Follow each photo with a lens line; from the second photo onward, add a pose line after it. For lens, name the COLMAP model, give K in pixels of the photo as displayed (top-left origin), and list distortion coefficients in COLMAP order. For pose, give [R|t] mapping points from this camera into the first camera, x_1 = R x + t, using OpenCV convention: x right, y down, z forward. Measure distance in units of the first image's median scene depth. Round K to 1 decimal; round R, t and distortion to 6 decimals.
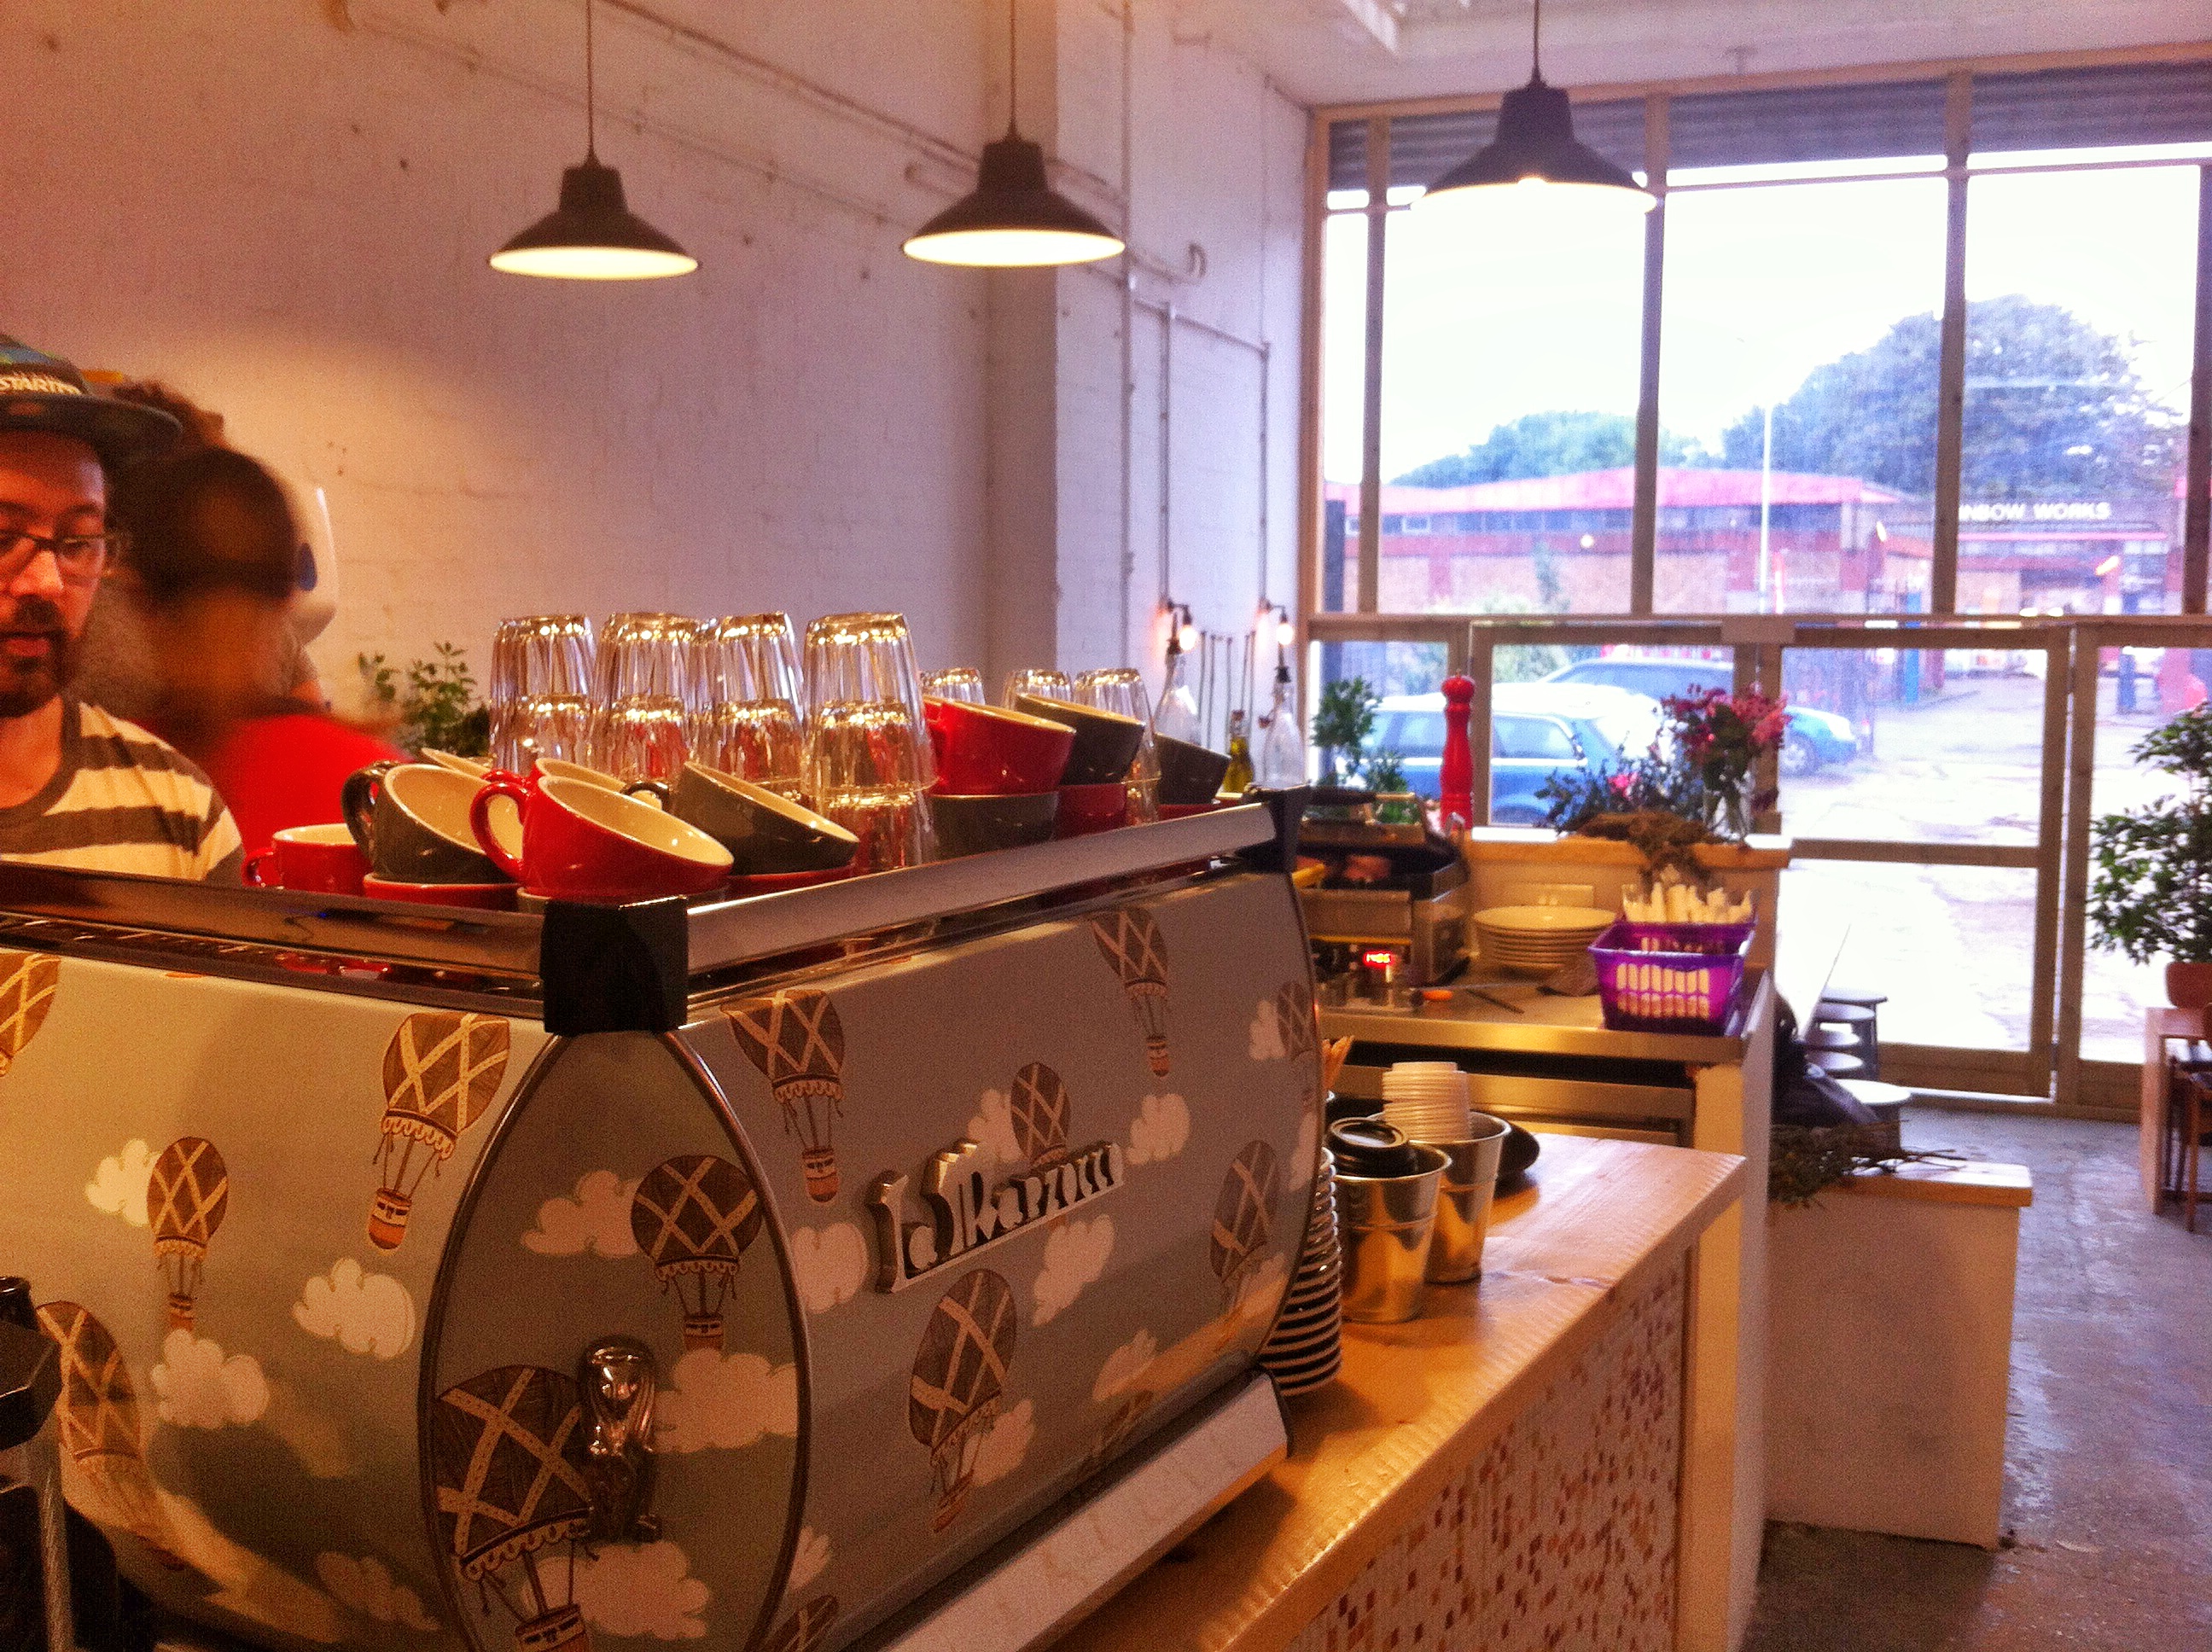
lens RADIAL K [[2166.1, 0, 1099.1], [0, 2166.1, 808.0], [0, 0, 1]] dist [0.118049, -0.401733]
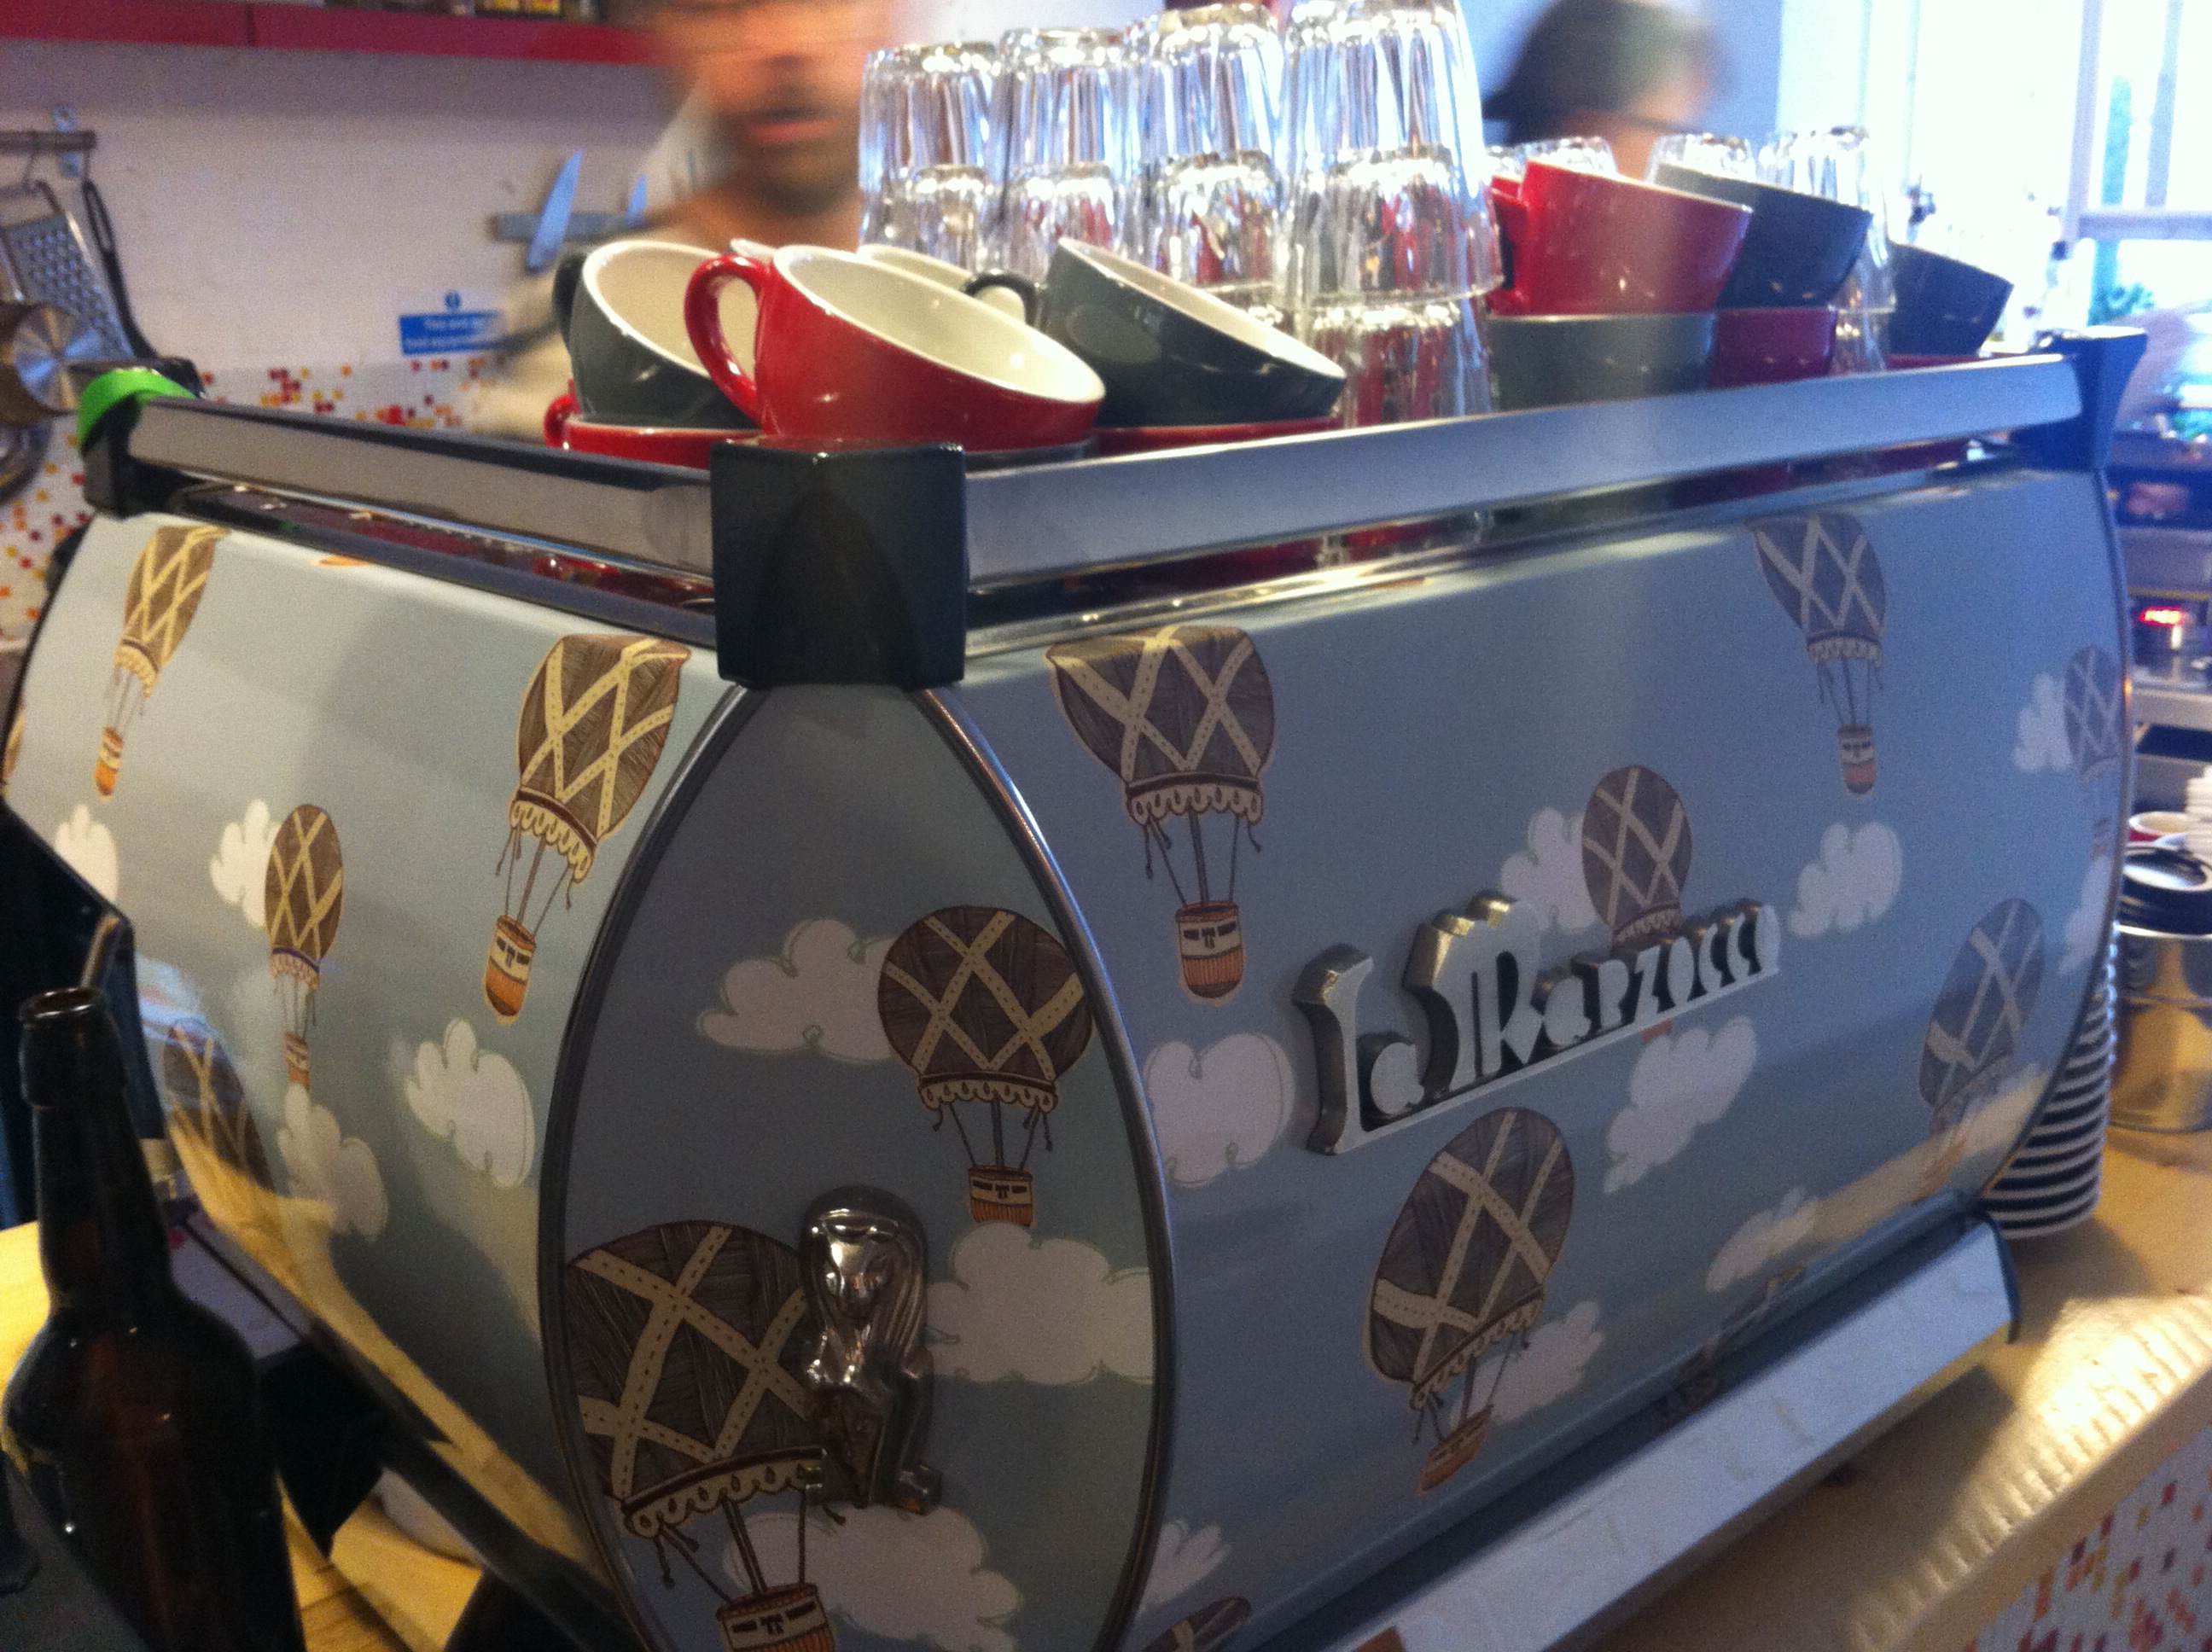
lens RADIAL K [[2166.1, 0, 1099.1], [0, 2166.1, 808.0], [0, 0, 1]] dist [0.118049, -0.401733]
pose [[0.951663, 0.068759, -0.299350, 0.010704], [-0.017764, 0.985310, 0.169847, 0.031414], [0.306631, -0.156319, 0.938905, 0.408190]]
